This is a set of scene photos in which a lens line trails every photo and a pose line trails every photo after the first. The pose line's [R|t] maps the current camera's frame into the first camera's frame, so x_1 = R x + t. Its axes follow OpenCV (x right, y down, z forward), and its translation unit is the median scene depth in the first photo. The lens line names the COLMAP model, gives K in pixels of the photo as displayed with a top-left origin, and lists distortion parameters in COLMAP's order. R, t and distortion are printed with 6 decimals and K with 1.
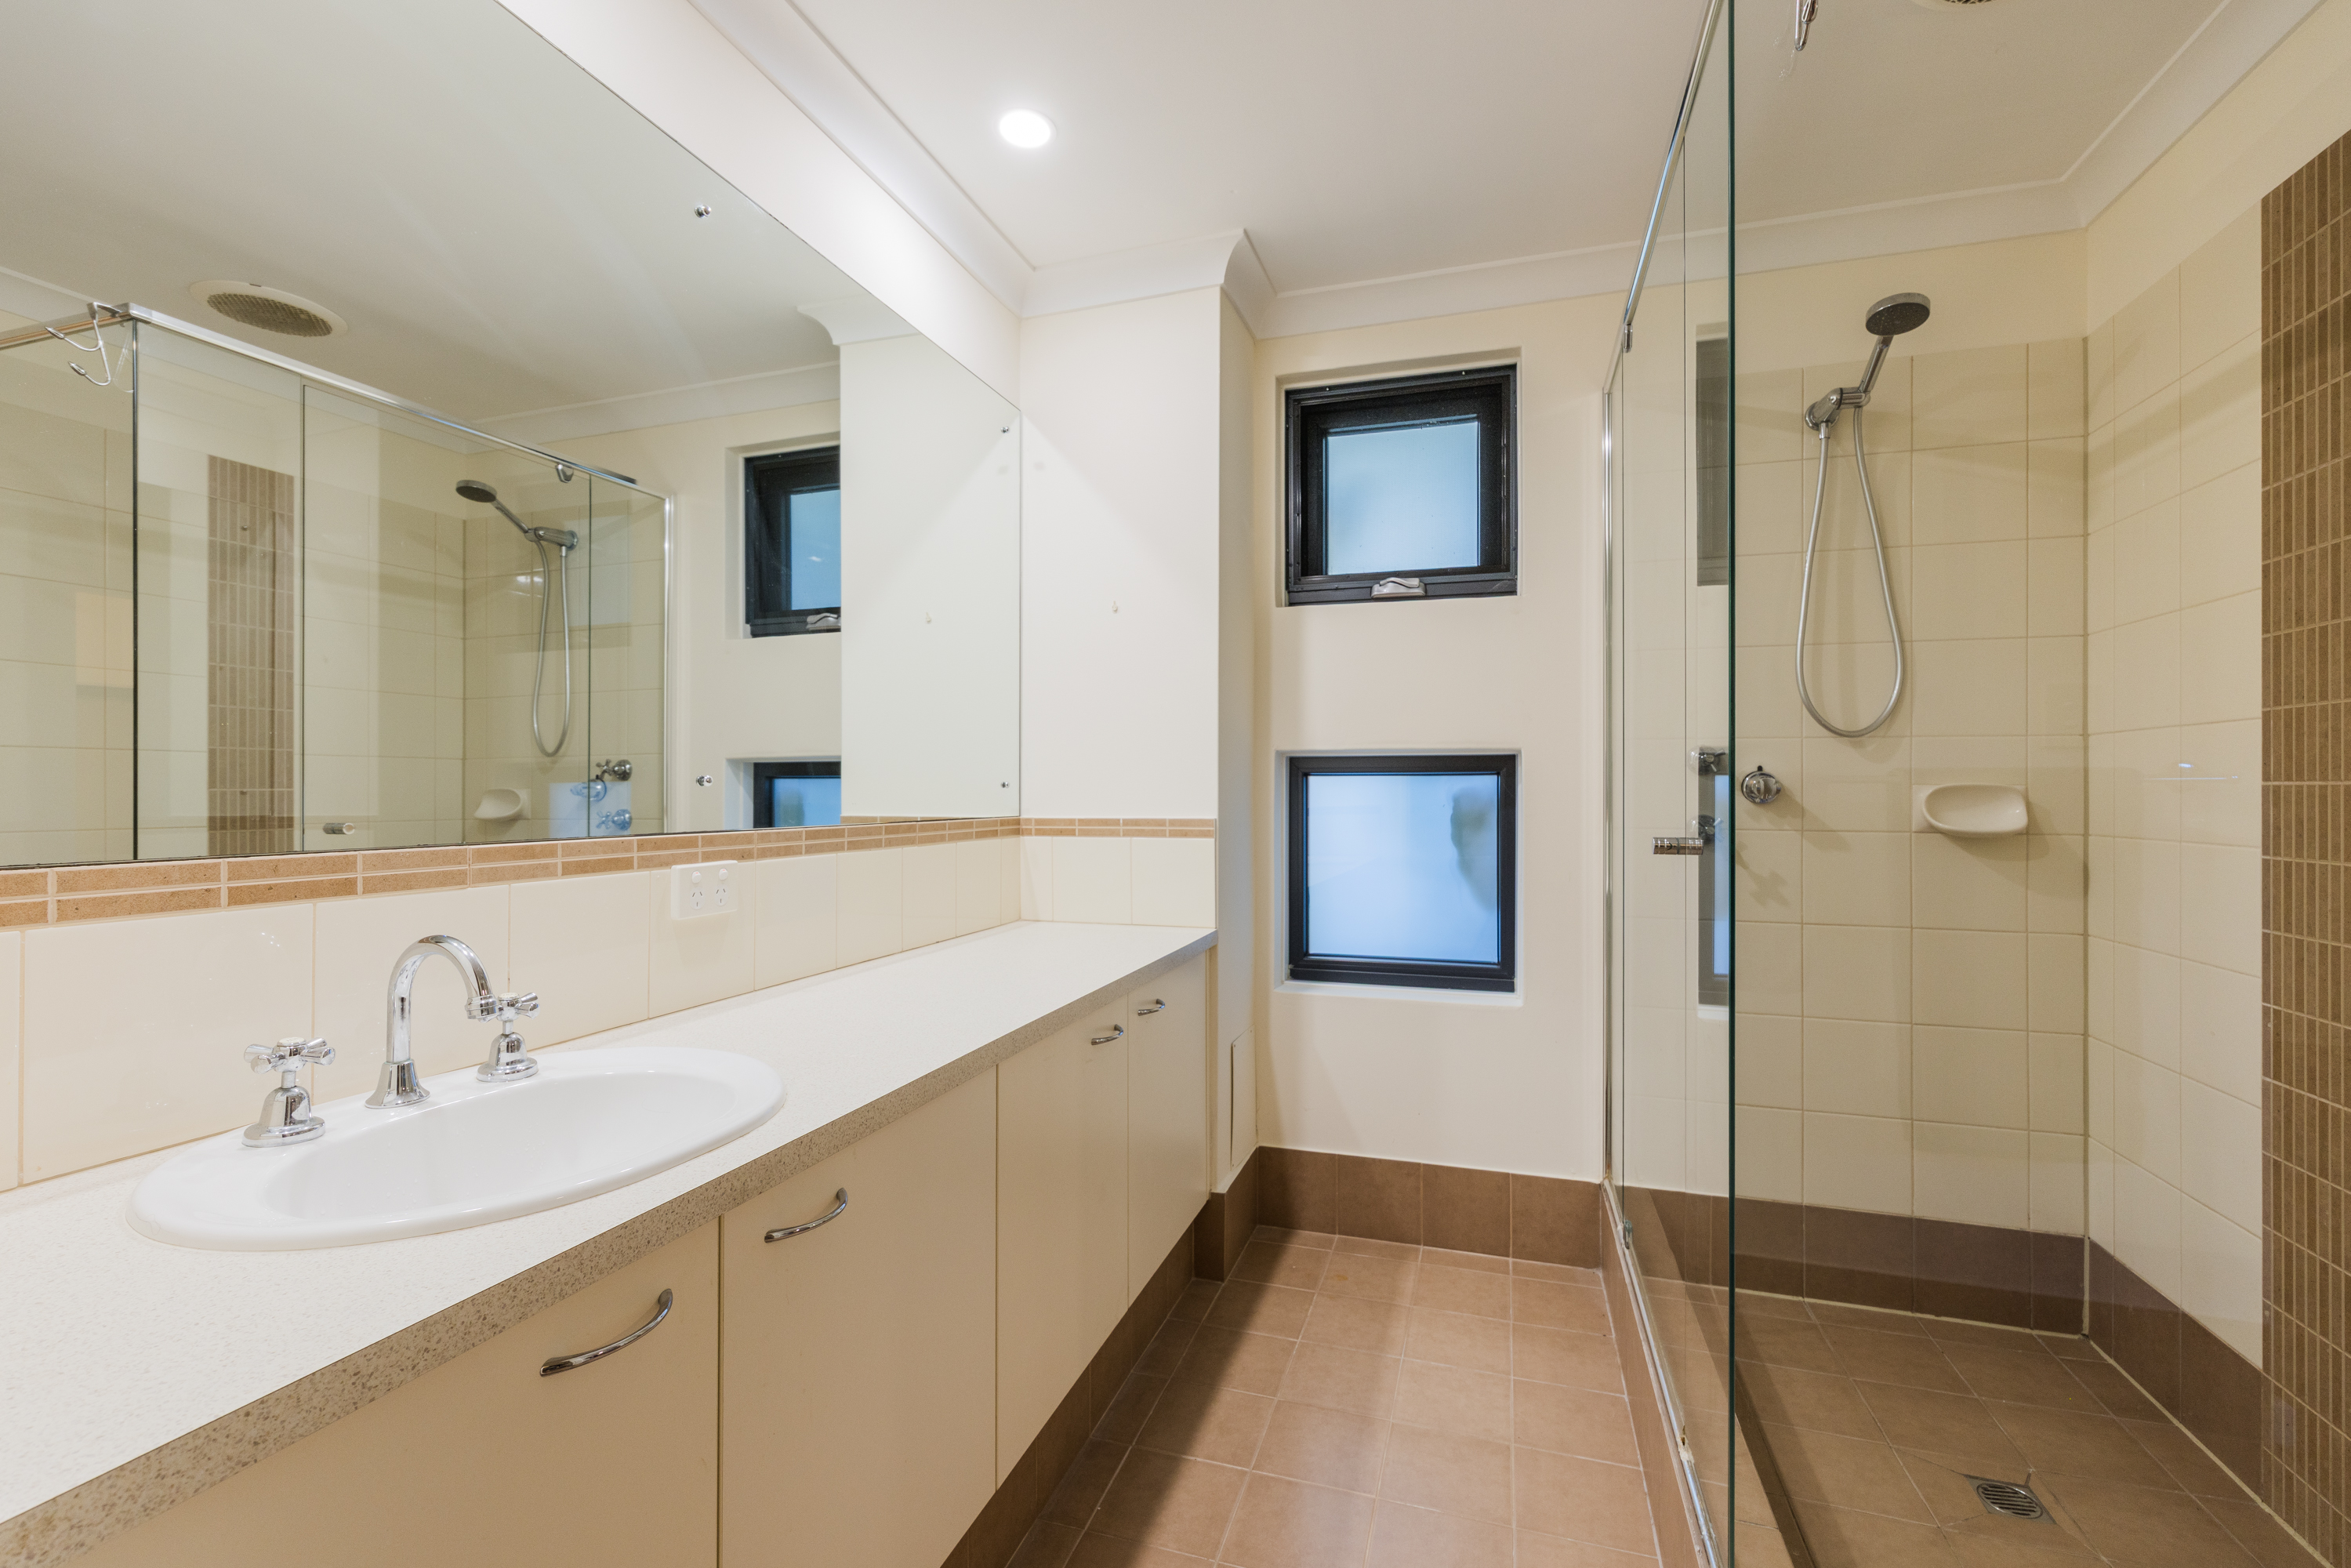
lens RADIAL K [[971.0, 0, 1175.5], [0, 971.0, 784.0], [0, 0, 1]] dist [0.000456, 0.011992]
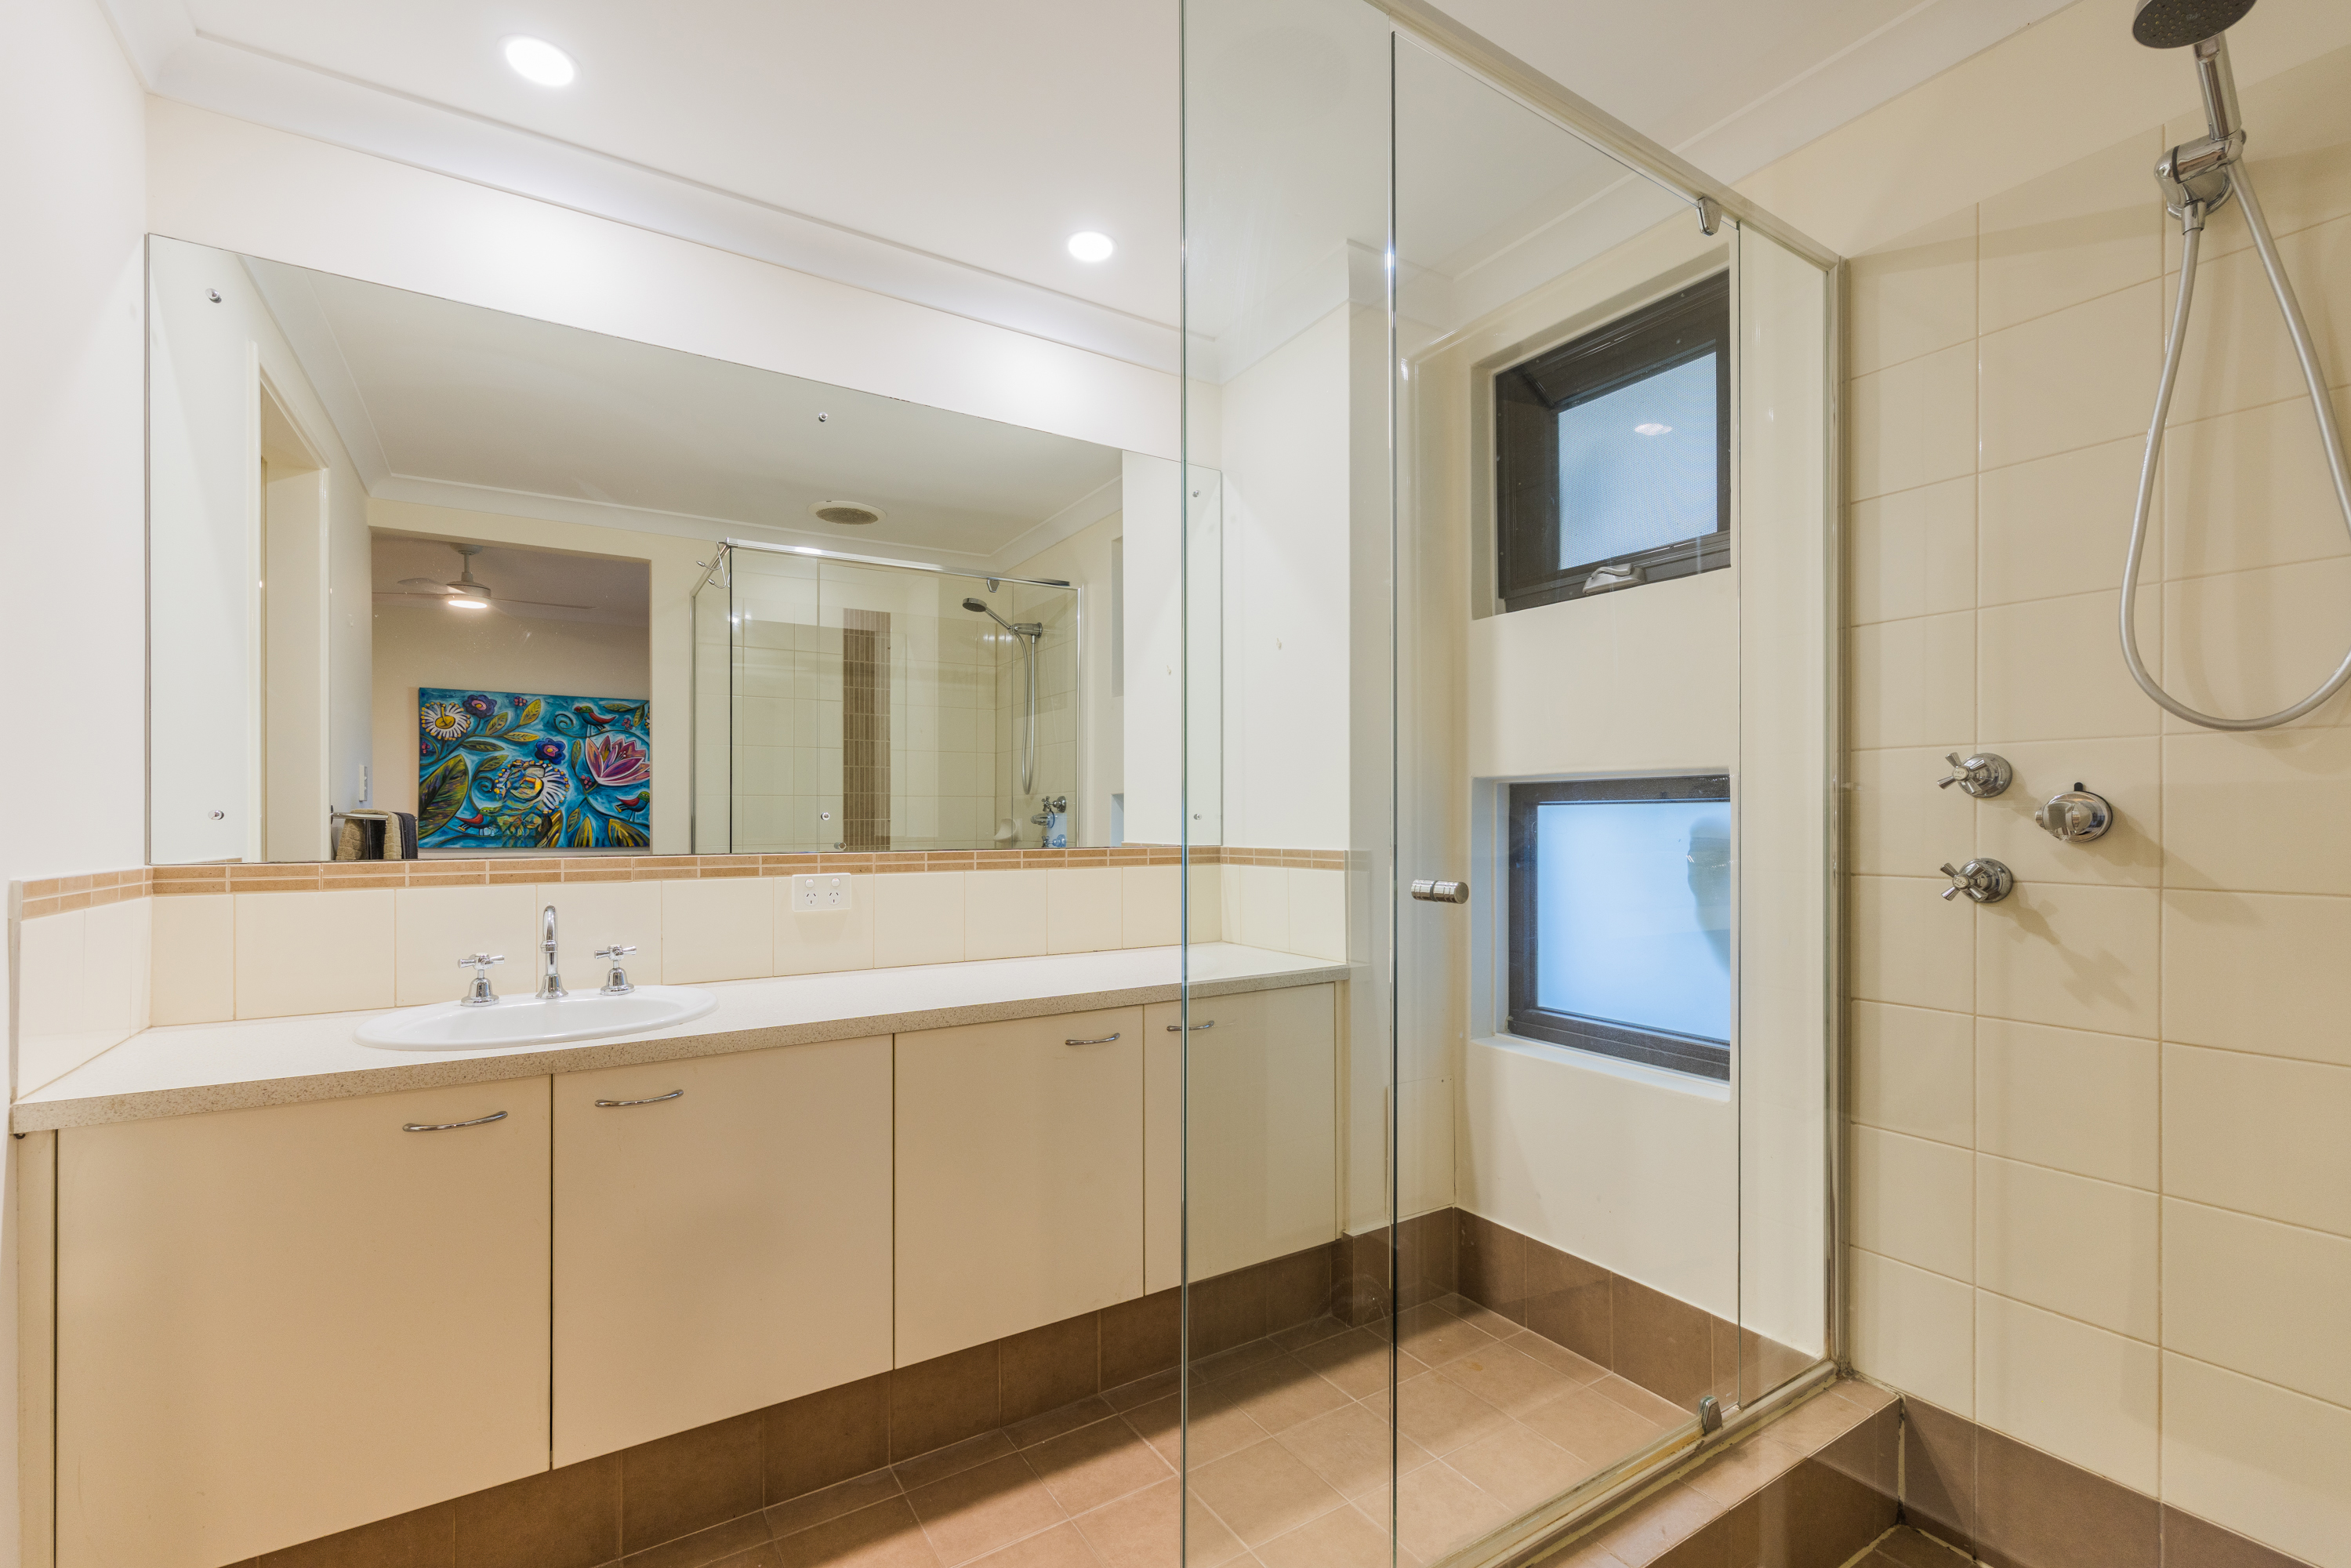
lens RADIAL K [[977.1, 0, 1179.3], [0, 977.1, 813.3], [0, 0, 1]] dist [0.000184, 0.013264]
pose [[0.785021, -0.005252, -0.619446, 0.481691], [0.006305, 0.999980, -0.000489, -0.002159], [0.619436, -0.003522, 0.785039, 0.117743]]
